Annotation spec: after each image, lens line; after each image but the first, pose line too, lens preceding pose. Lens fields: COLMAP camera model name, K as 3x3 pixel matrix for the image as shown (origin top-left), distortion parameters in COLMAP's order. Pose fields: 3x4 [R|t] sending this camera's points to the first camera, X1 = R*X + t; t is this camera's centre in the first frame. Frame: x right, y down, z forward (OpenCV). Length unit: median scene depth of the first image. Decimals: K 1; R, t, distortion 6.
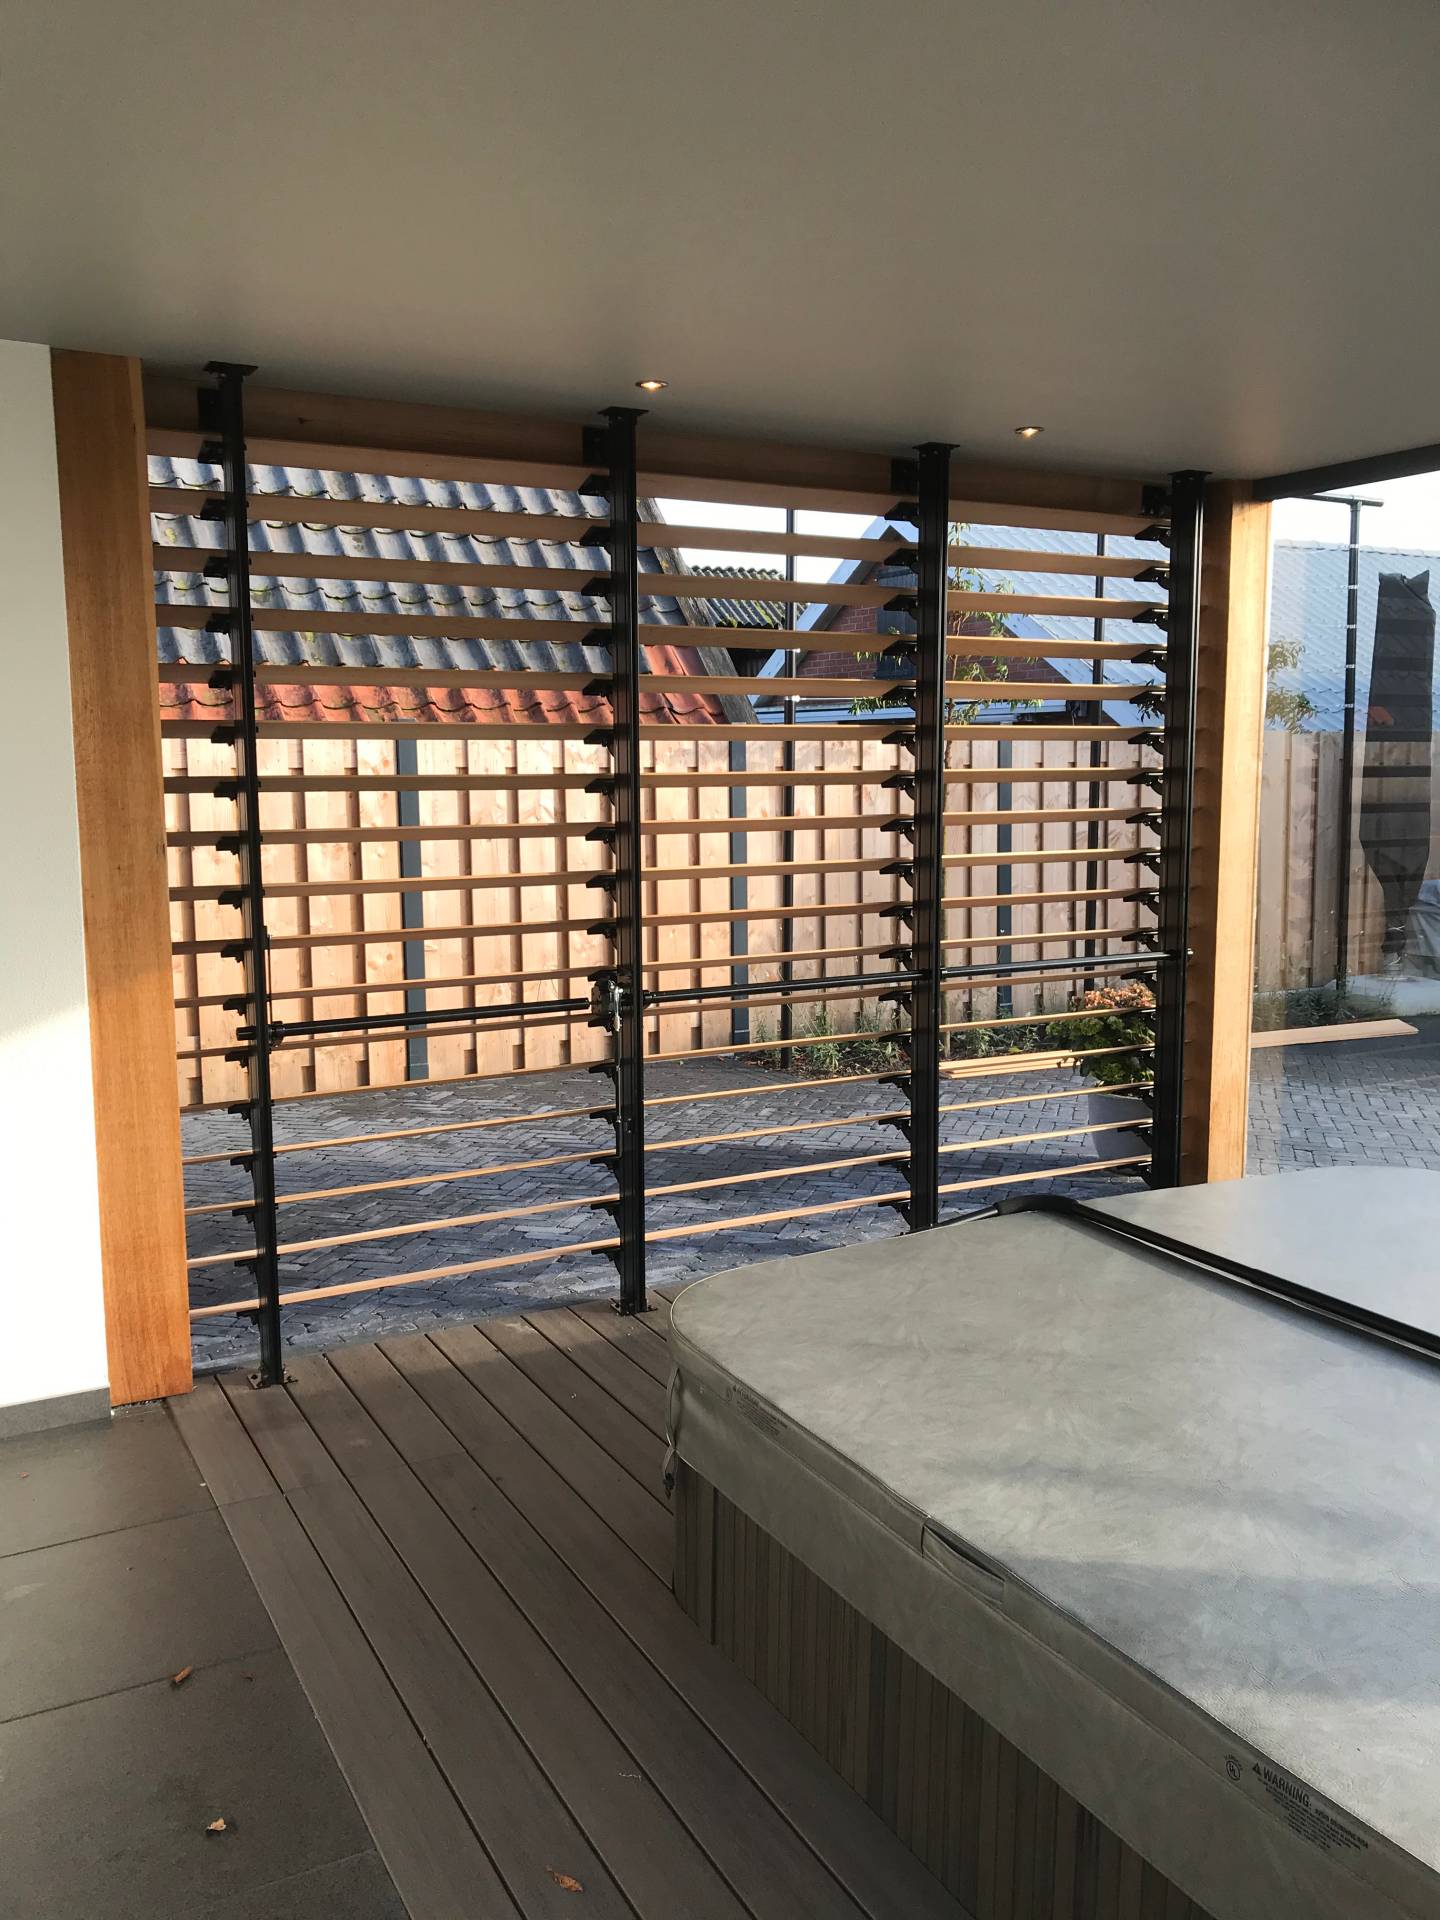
lens RADIAL K [[1585.4, 0, 721.9], [0, 1585.4, 948.4], [0, 0, 1]] dist [0.025446, -0.007843]
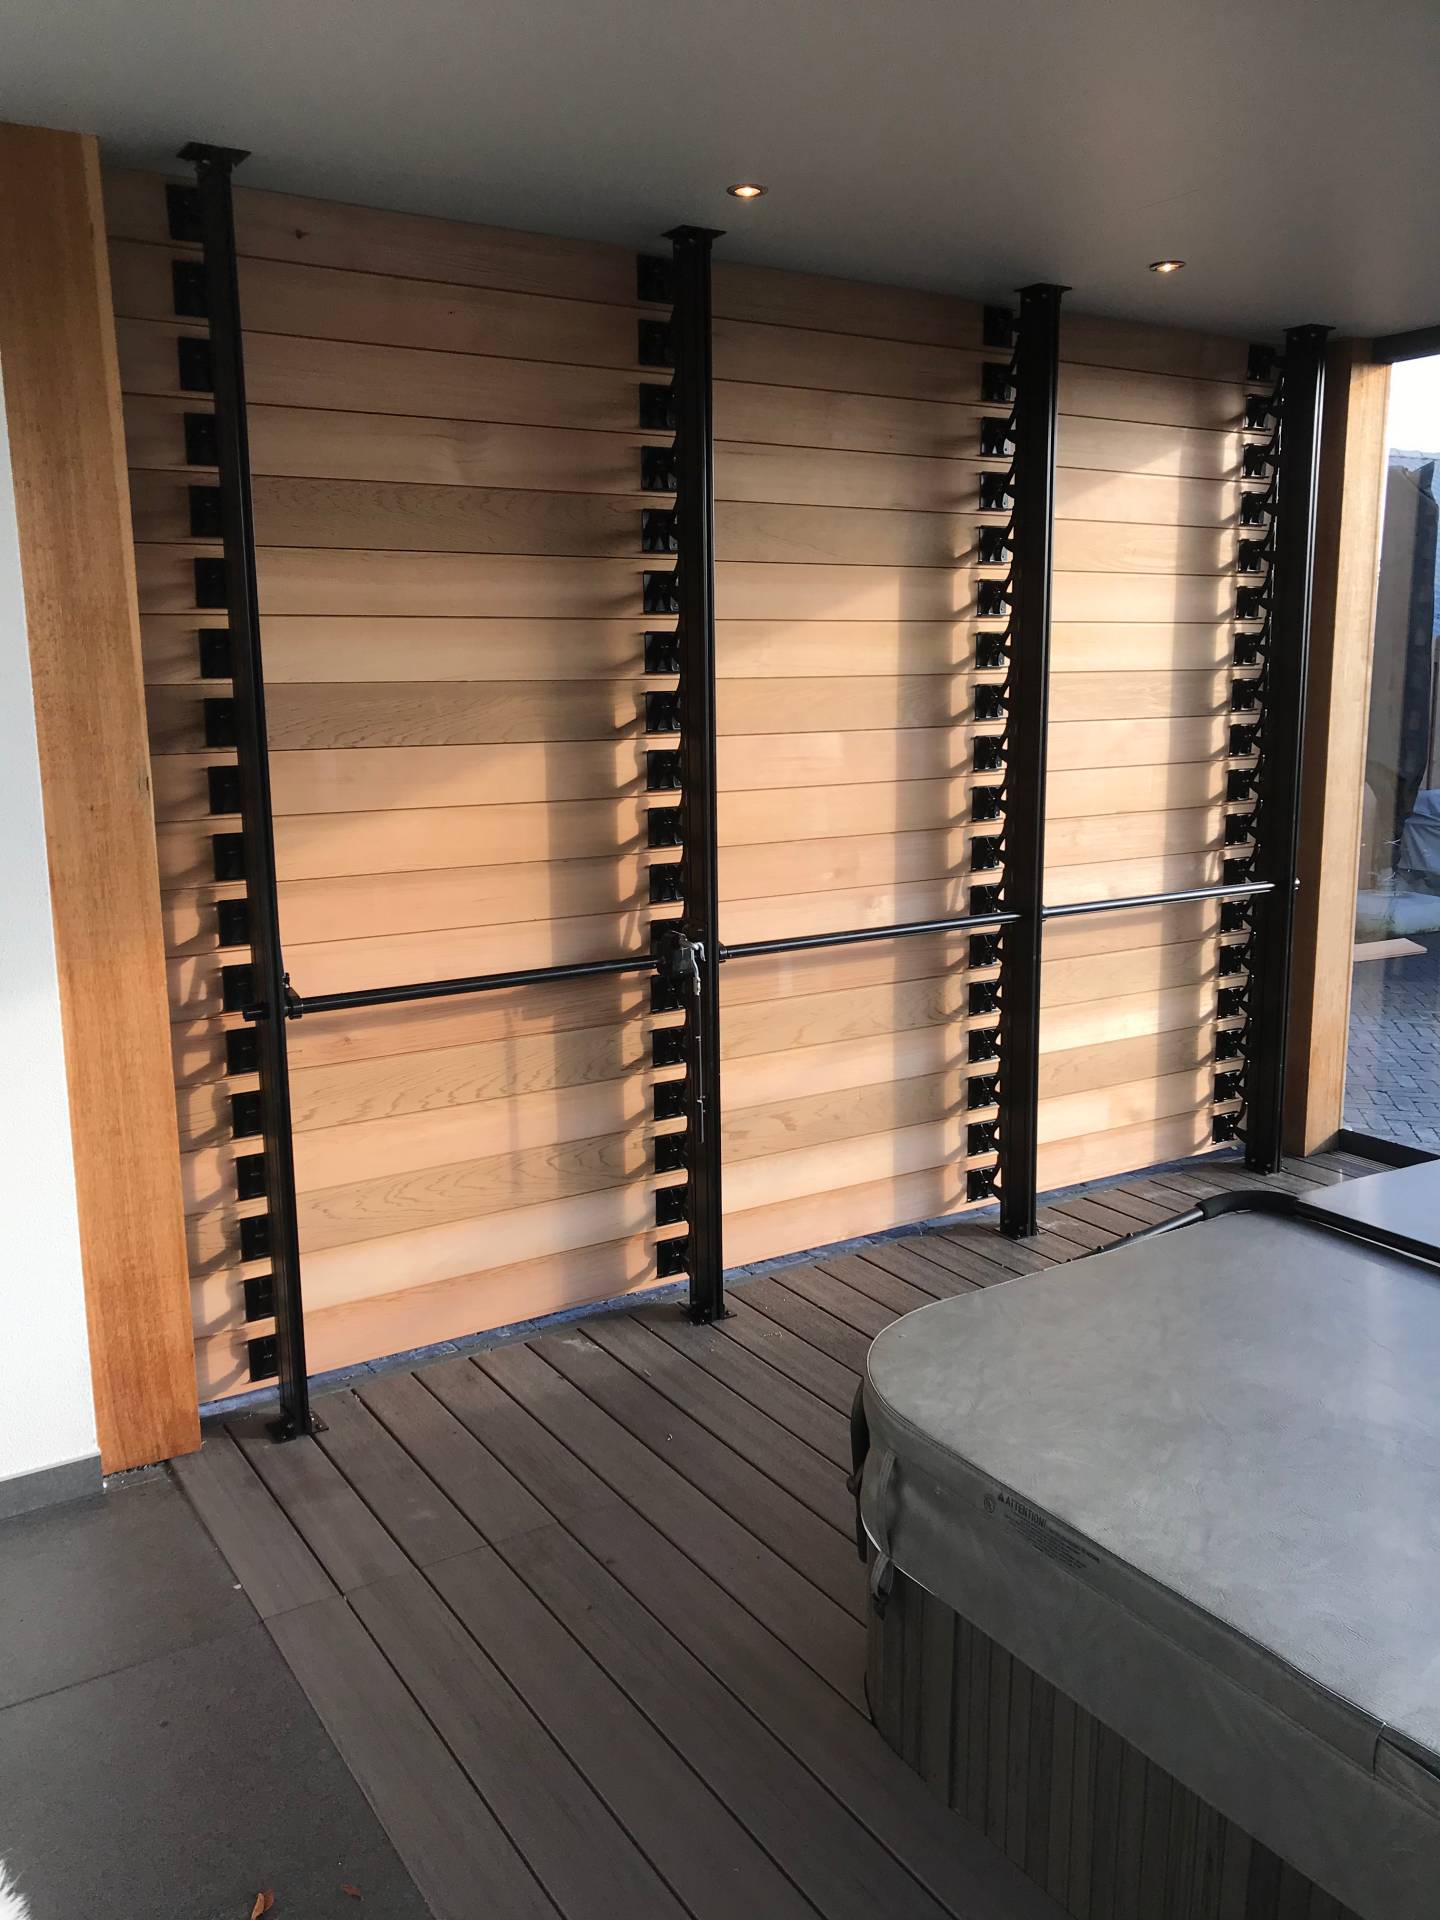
lens RADIAL K [[1585.4, 0, 726.5], [0, 1585.4, 949.7], [0, 0, 1]] dist [0.025446, -0.007843]
pose [[0.997380, -0.018937, 0.069822, -0.120834], [0.015052, 0.998331, 0.055764, -0.019873], [-0.070762, -0.054567, 0.996000, 0.189357]]
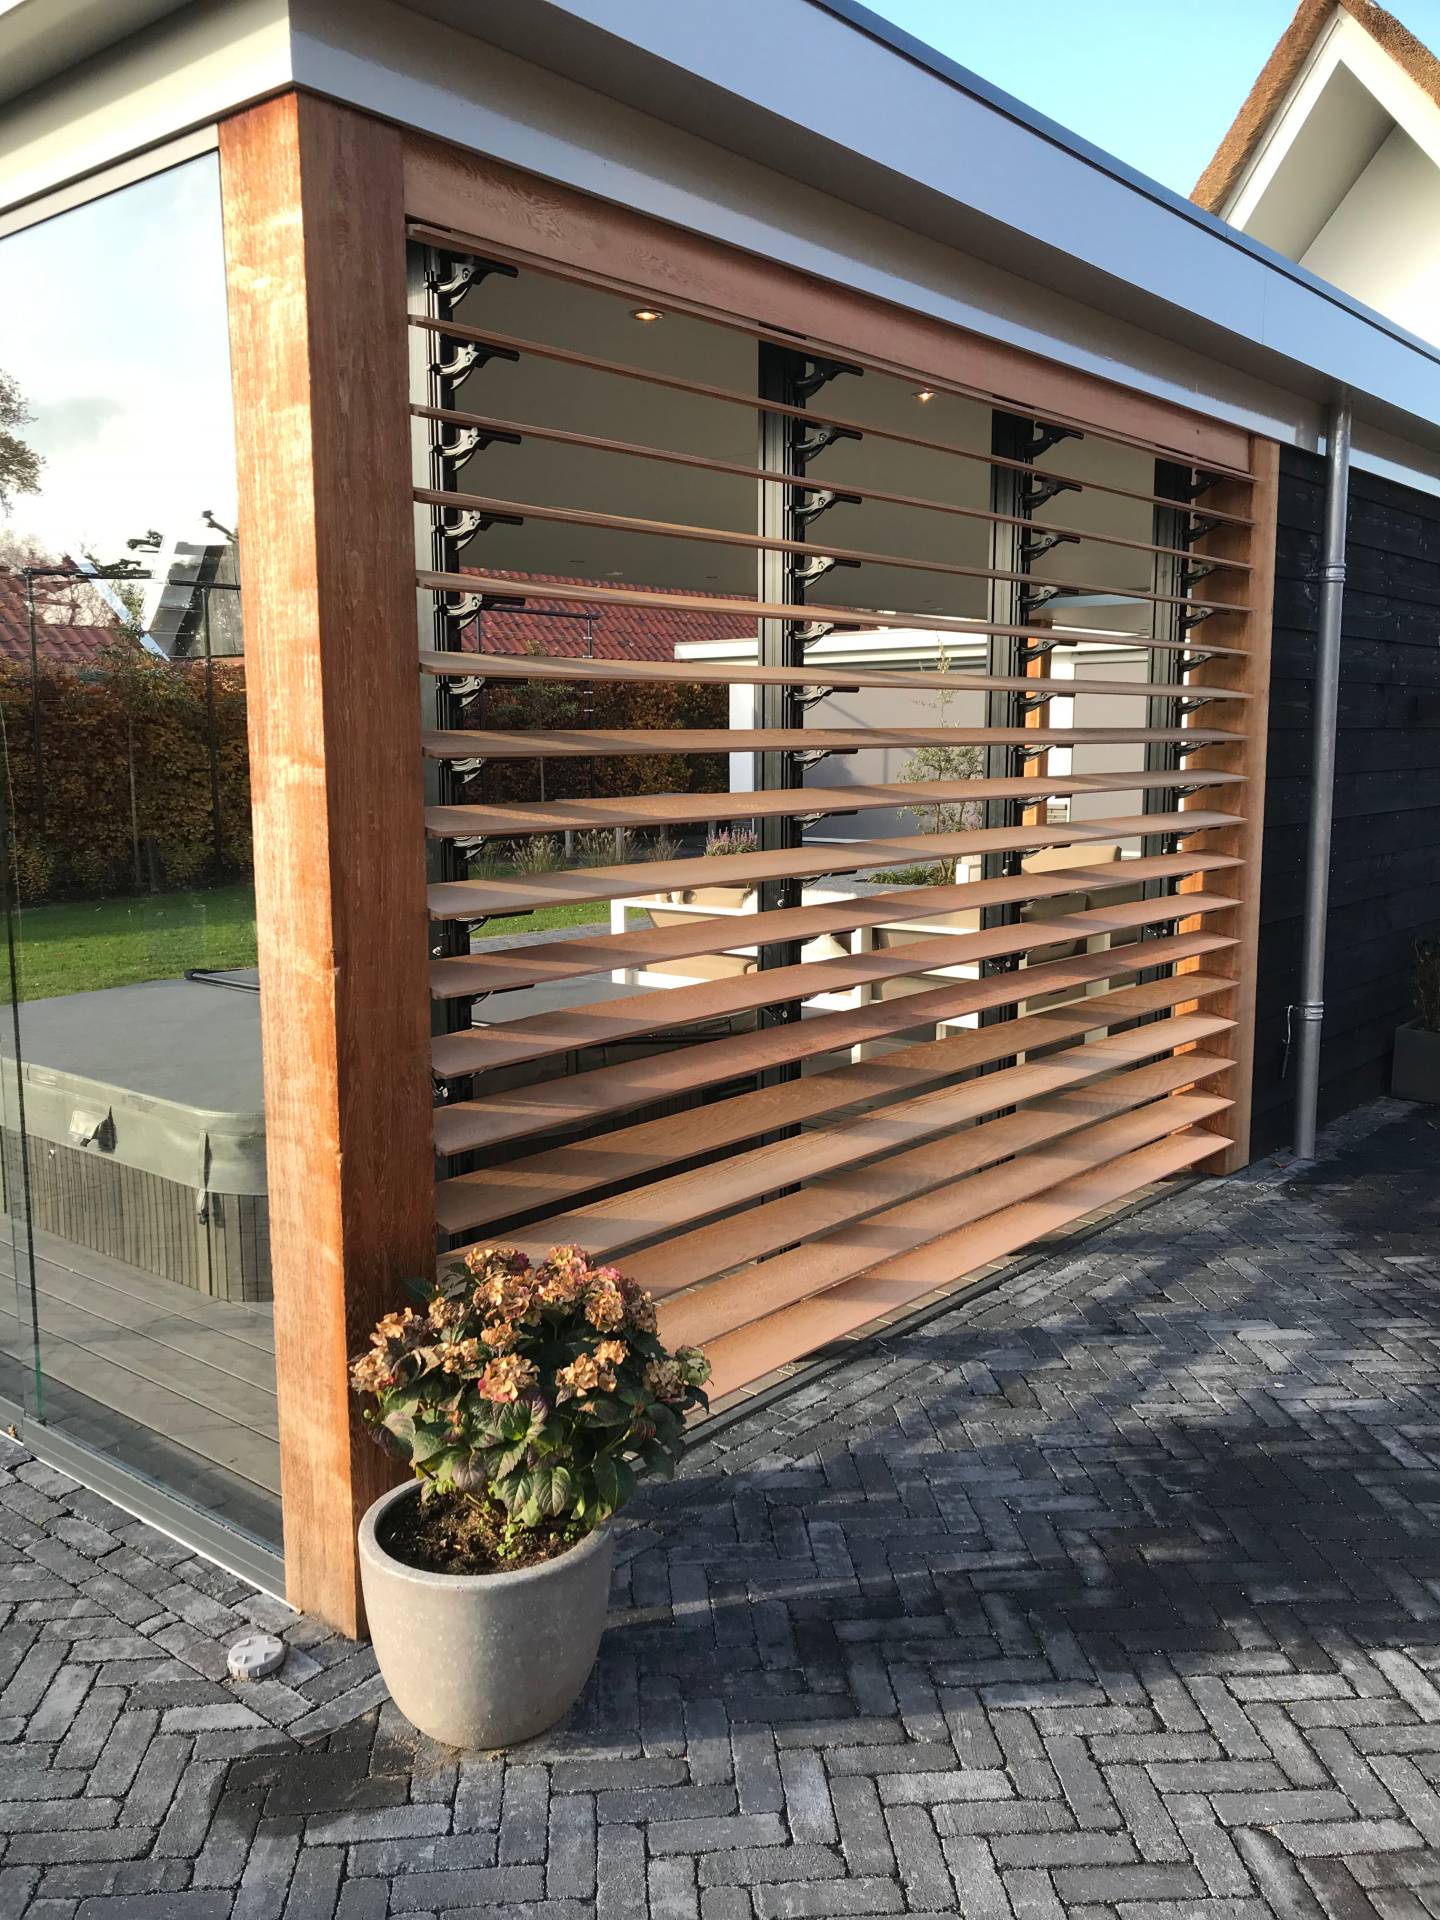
lens RADIAL K [[1585.4, 0, 723.0], [0, 1585.4, 961.2], [0, 0, 1]] dist [0.025446, -0.007843]
pose [[-0.931780, 0.057650, -0.358417, 0.526076], [-0.038655, 0.965941, 0.255858, -0.239093], [0.360960, 0.252258, -0.897816, 2.065761]]
